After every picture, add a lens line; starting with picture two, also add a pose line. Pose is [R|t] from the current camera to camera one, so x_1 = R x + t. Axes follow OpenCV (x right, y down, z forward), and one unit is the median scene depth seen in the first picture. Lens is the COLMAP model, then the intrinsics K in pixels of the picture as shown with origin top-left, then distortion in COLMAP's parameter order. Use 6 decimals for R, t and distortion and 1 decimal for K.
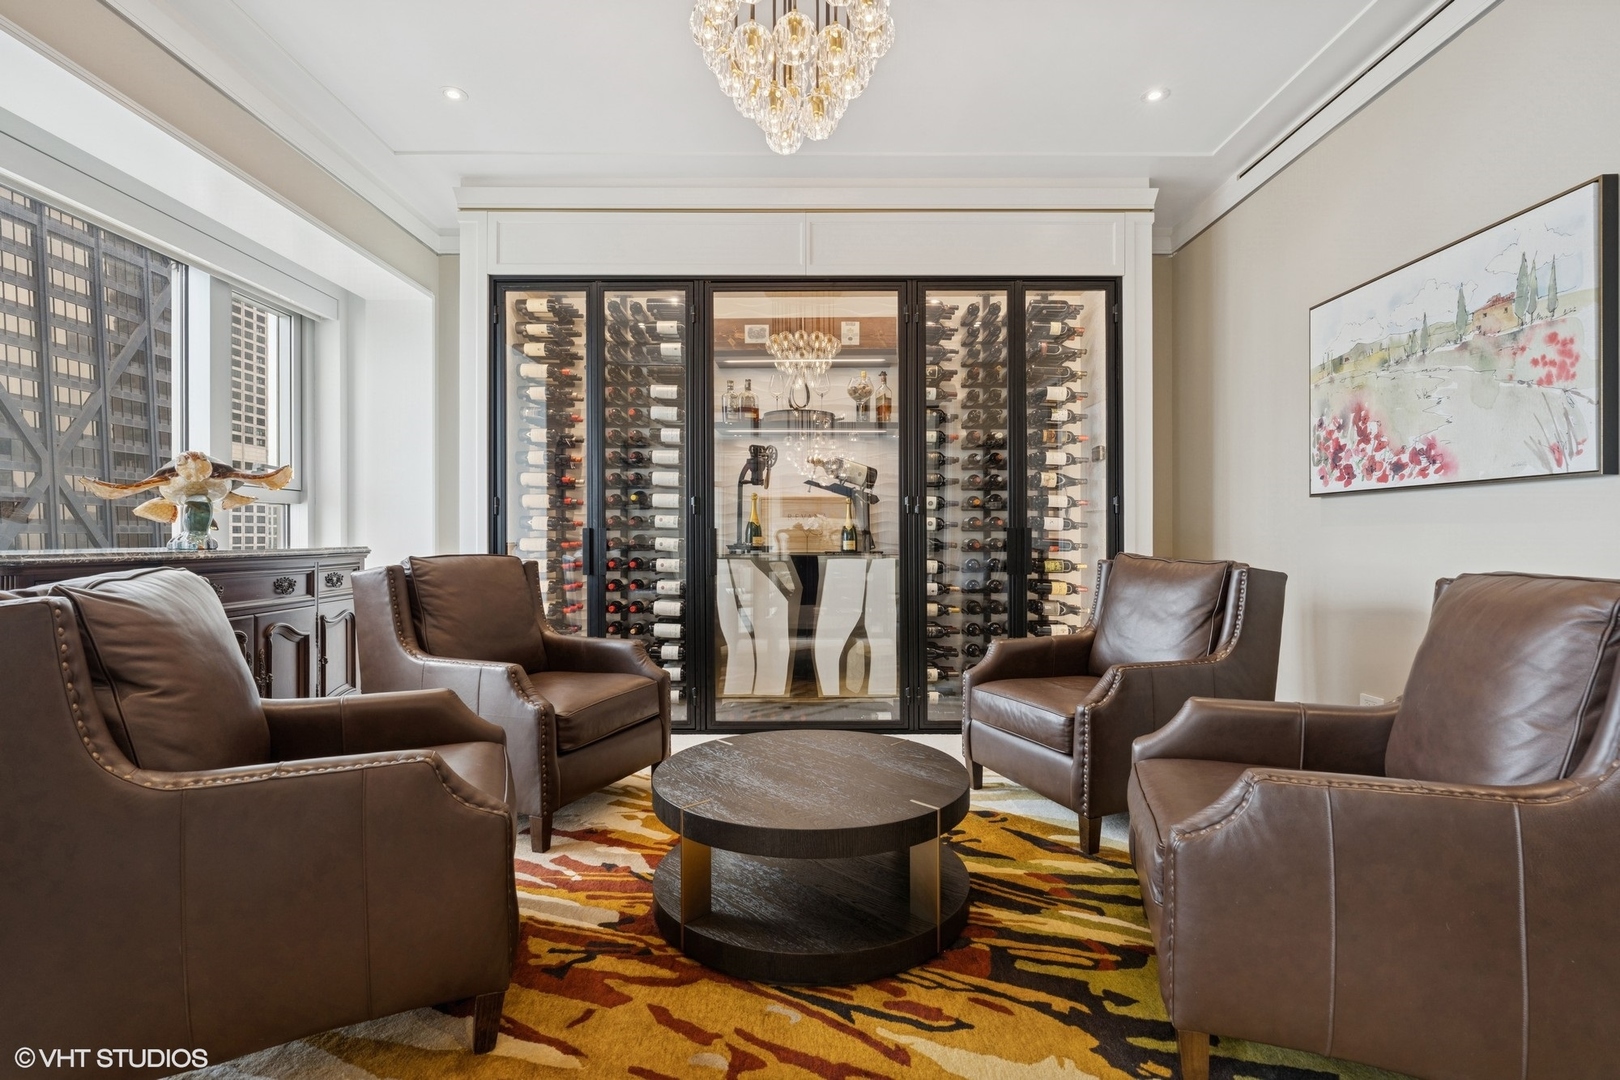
lens RADIAL K [[747.8, 0, 814.4], [0, 747.8, 538.4], [0, 0, 1]] dist [-0.004038, 0.002032]
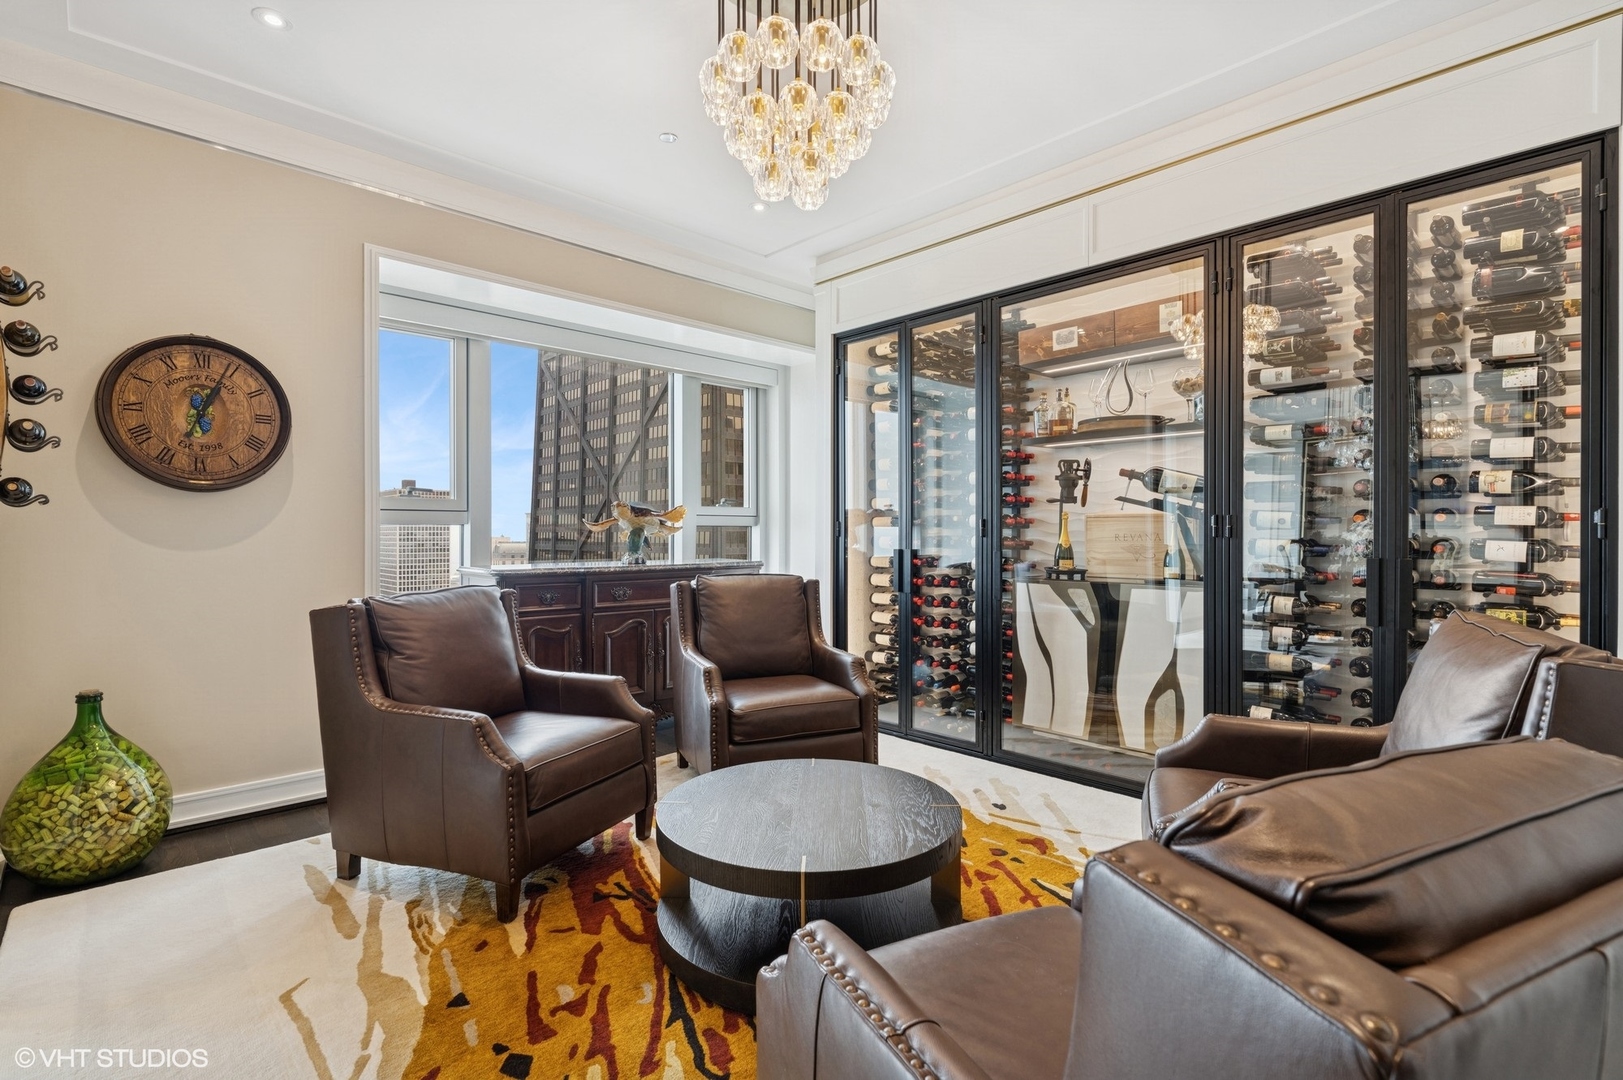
lens RADIAL K [[749.1, 0, 818.2], [0, 749.1, 542.1], [0, 0, 1]] dist [-0.004038, 0.002032]
pose [[0.693145, 0.010169, -0.720726, 0.410650], [-0.003870, 0.999939, 0.010386, -0.035894], [0.720788, -0.004410, 0.693142, 0.159719]]
